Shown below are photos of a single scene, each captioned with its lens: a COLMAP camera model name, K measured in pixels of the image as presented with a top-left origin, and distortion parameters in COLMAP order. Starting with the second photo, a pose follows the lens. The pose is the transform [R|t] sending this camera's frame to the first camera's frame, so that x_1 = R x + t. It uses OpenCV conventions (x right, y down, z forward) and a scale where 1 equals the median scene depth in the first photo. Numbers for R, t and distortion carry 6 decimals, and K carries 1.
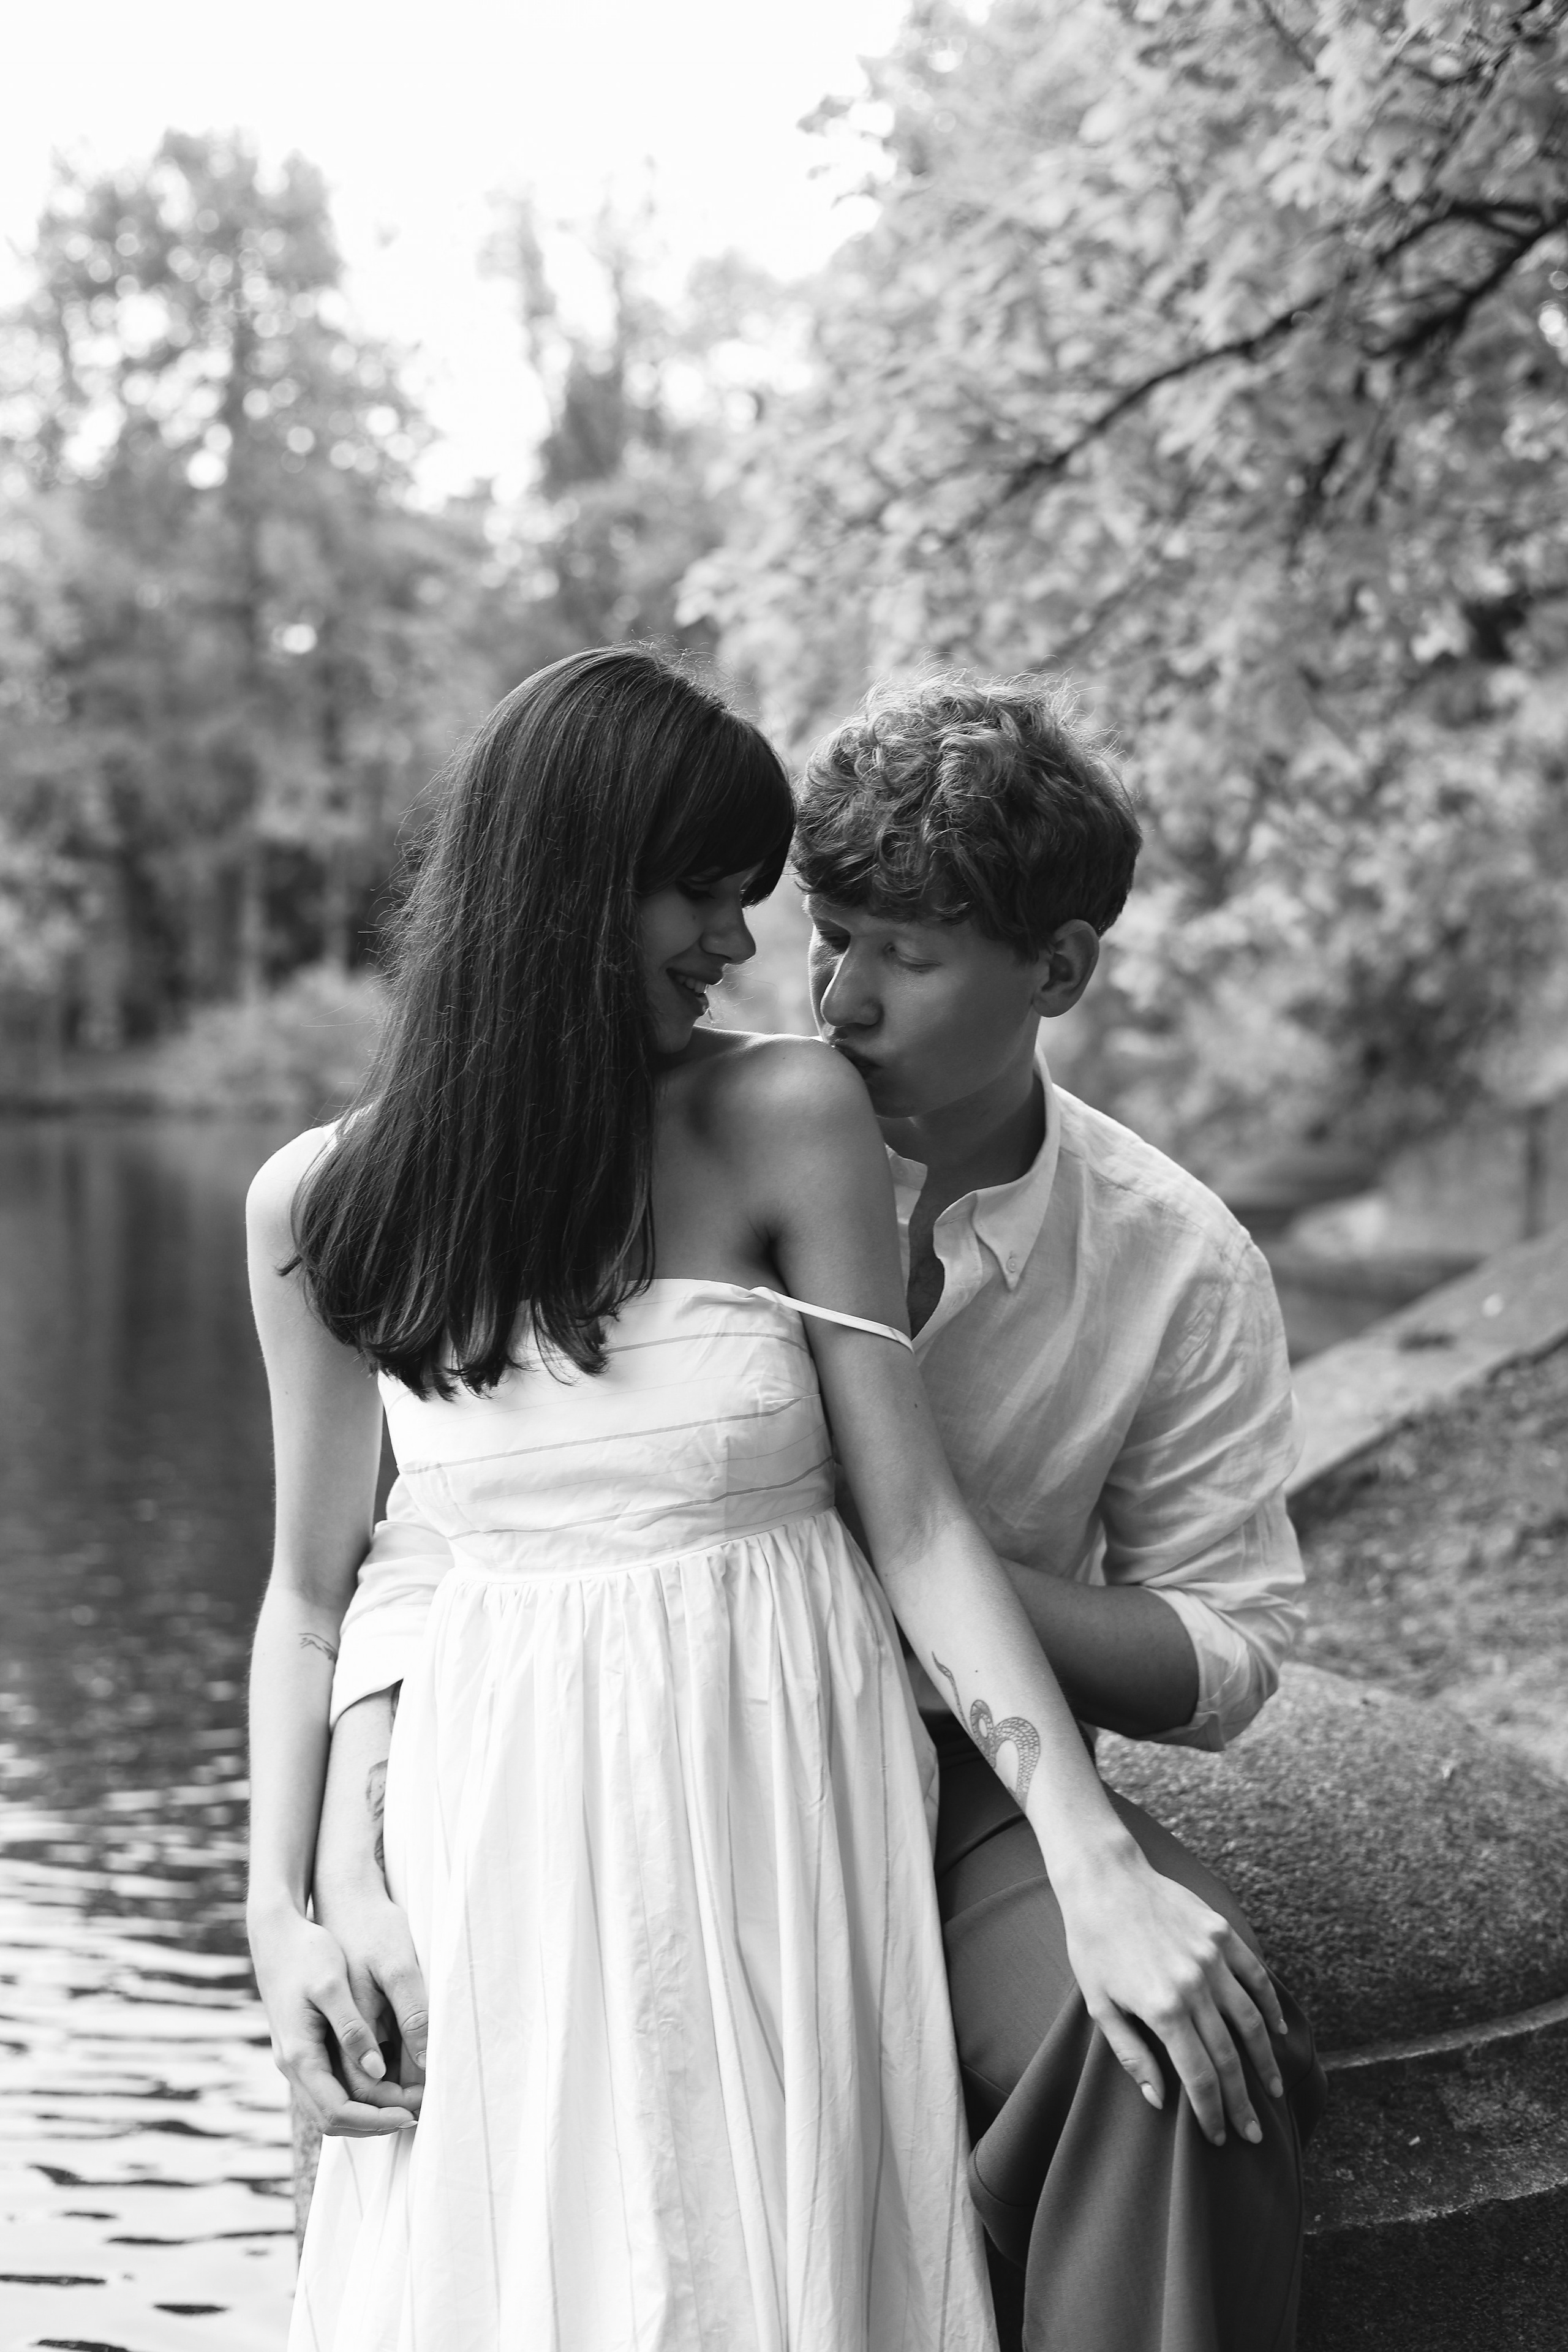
lens RADIAL K [[3290.1, 0, 778.4], [0, 3290.1, 1130.2], [0, 0, 1]] dist [0.024426, 0.044632]
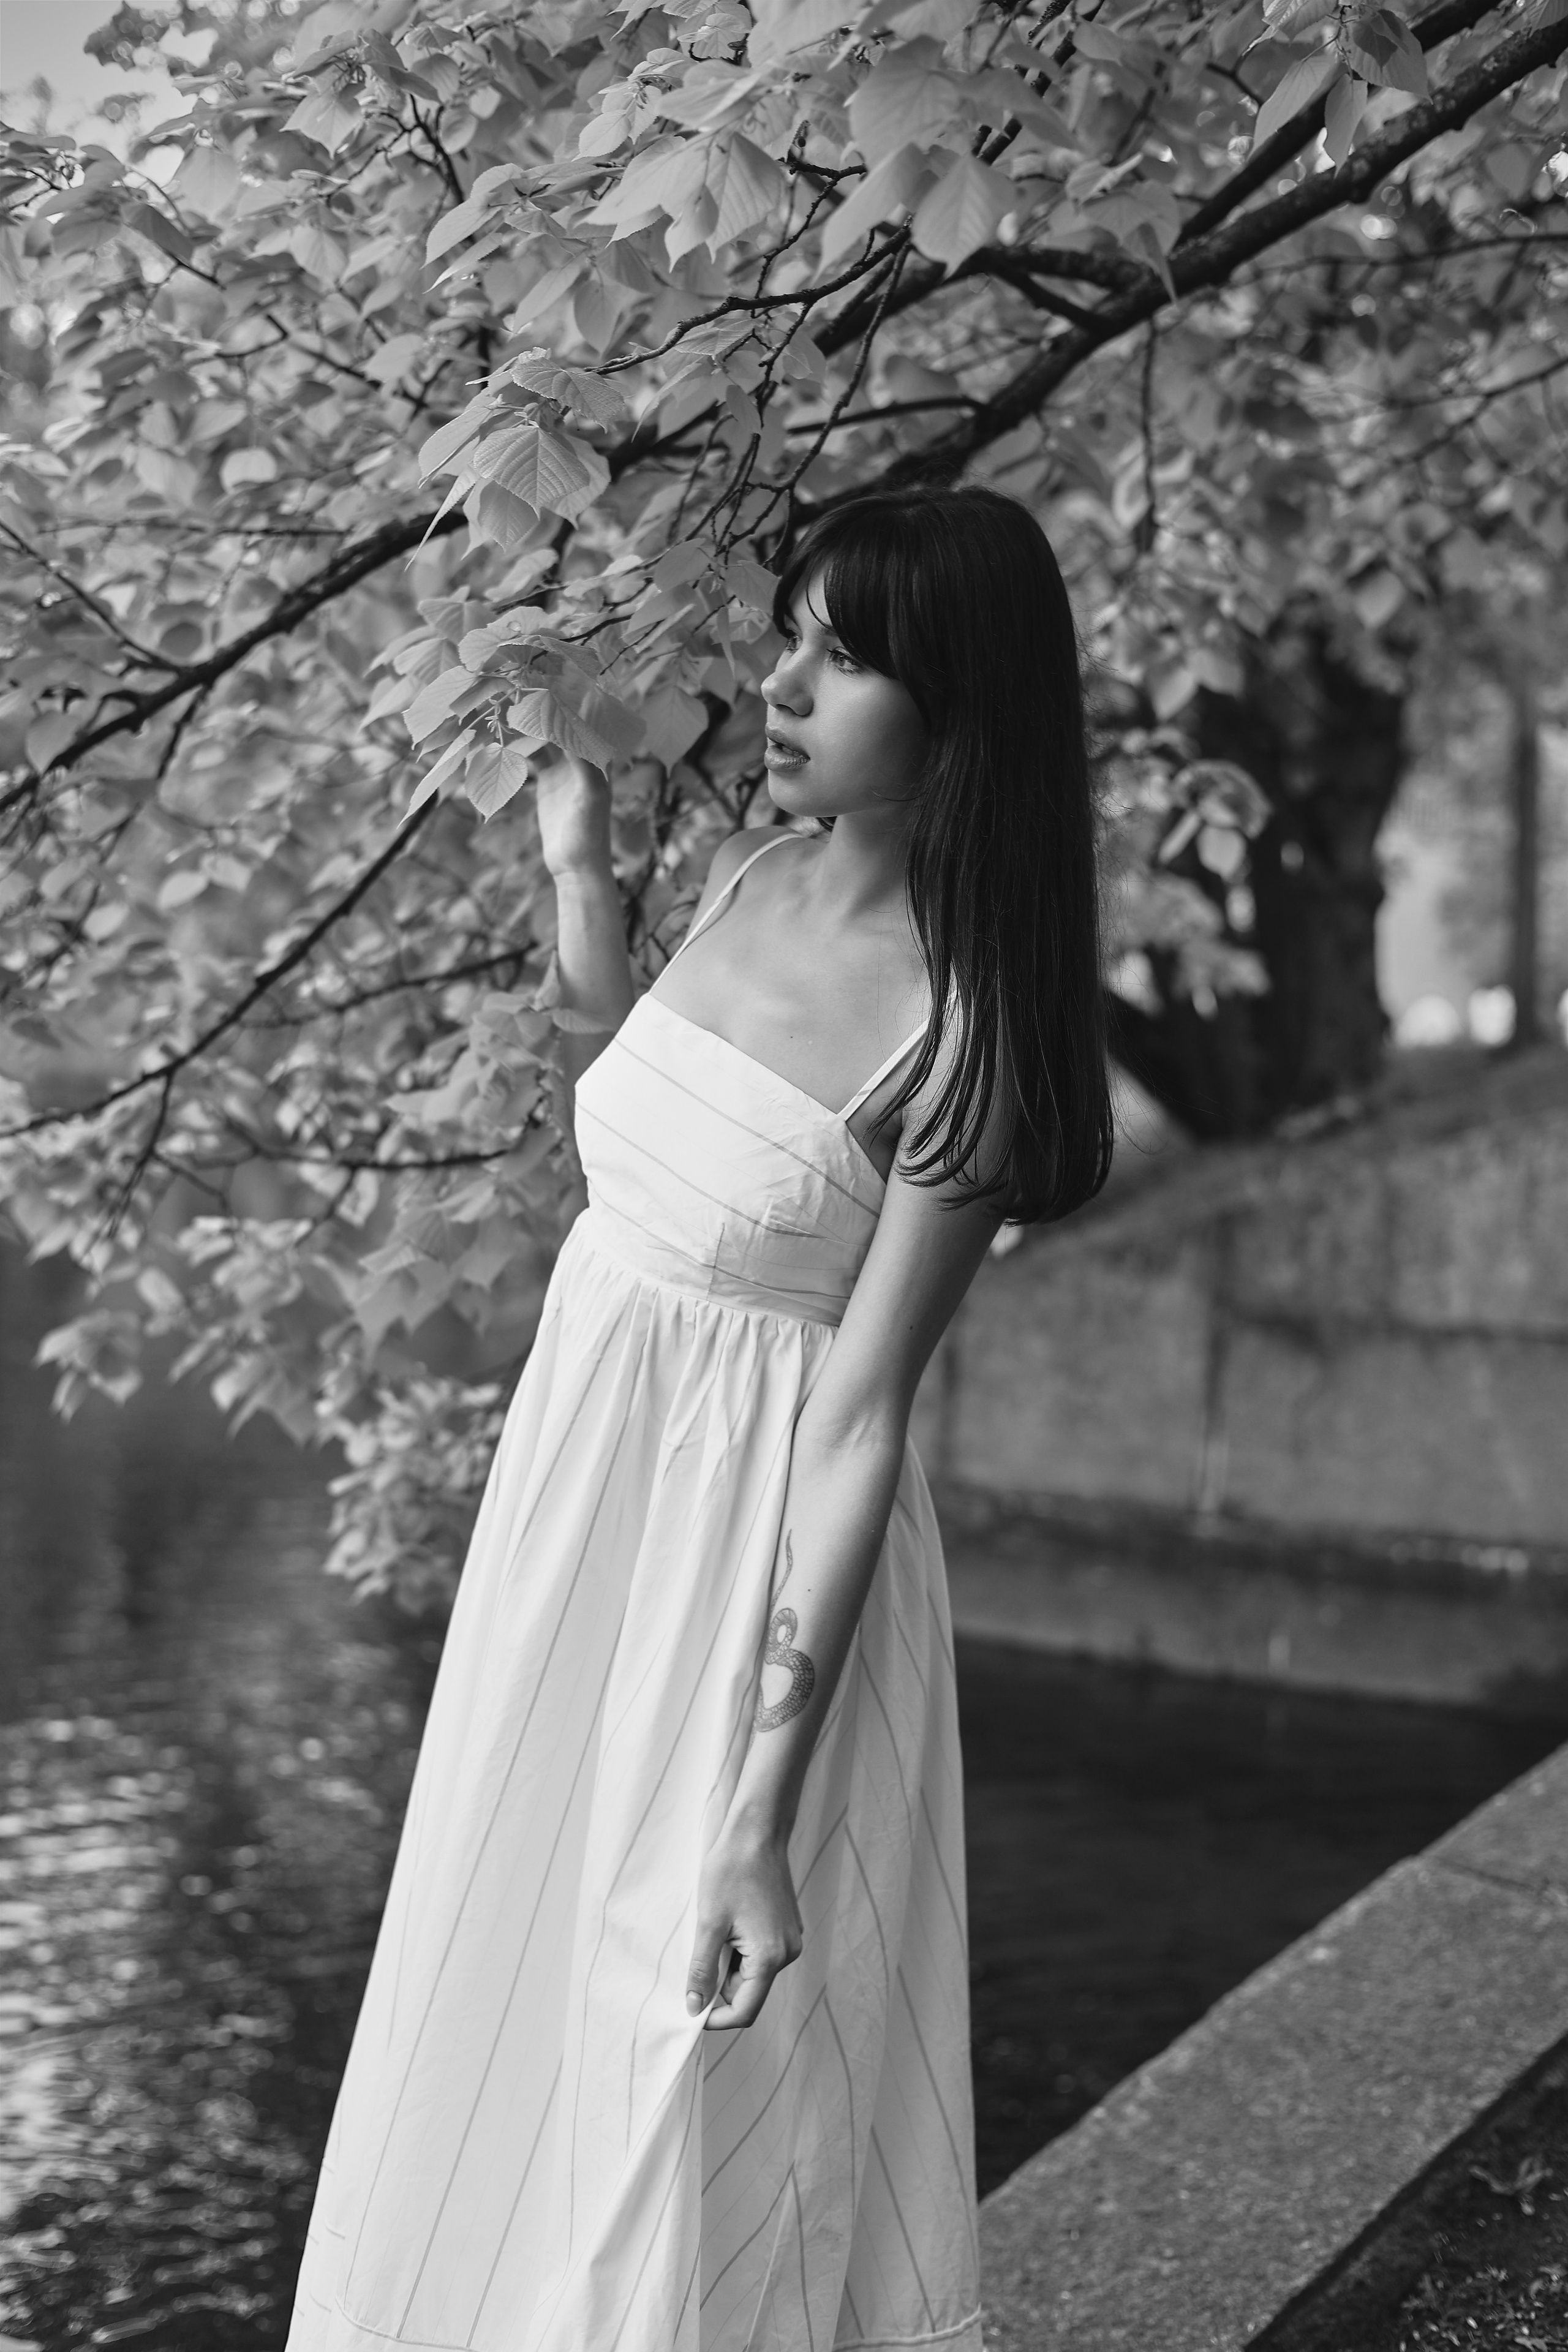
lens RADIAL K [[3281.8, 0, 790.9], [0, 3281.8, 1355.1], [0, 0, 1]] dist [-0.003919, -0.424672]
pose [[0.981759, 0.025461, 0.188417, 0.075401], [-0.040145, 0.996410, 0.074533, -0.129625], [-0.185842, -0.080737, 0.979257, 0.439335]]
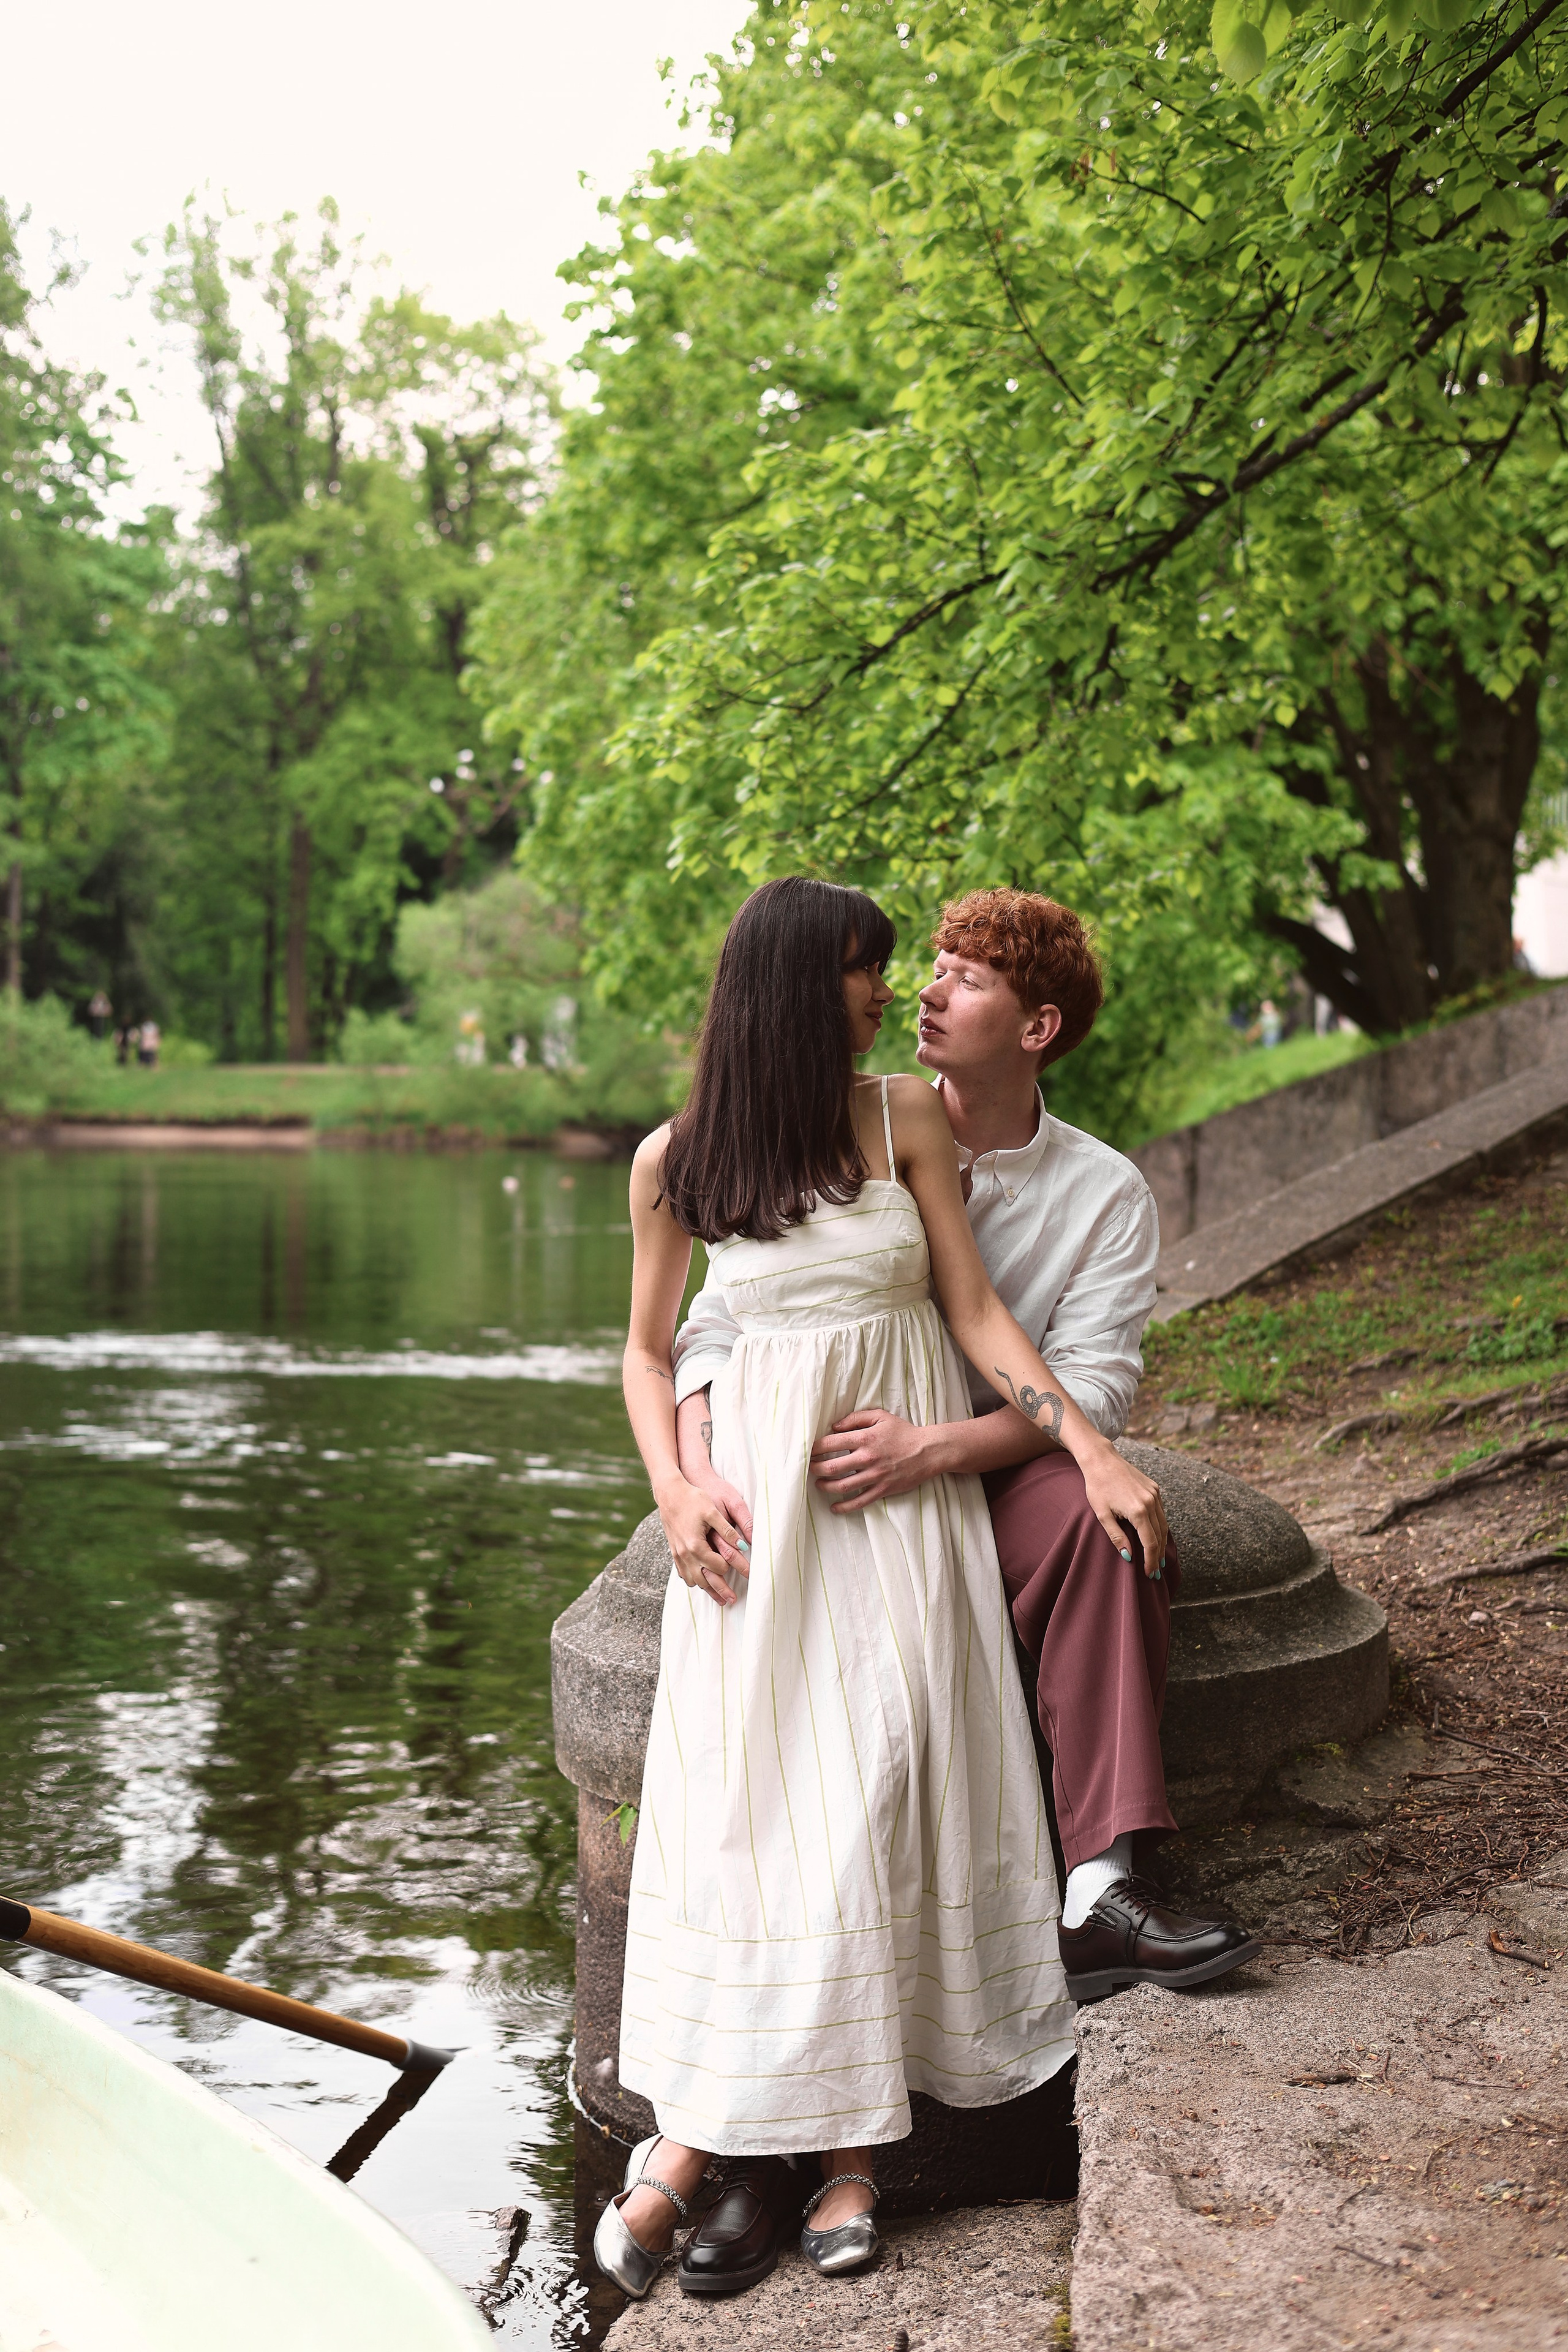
lens RADIAL K [[3290.1, 0, 778.4], [0, 3290.1, 1130.2], [0, 0, 1]] dist [0.024426, 0.044632]
pose [[0.994116, 0.003658, 0.108261, -0.096896], [-0.002852, 0.999967, -0.007597, 0.006412], [-0.108285, 0.007243, 0.994093, -0.331209]]
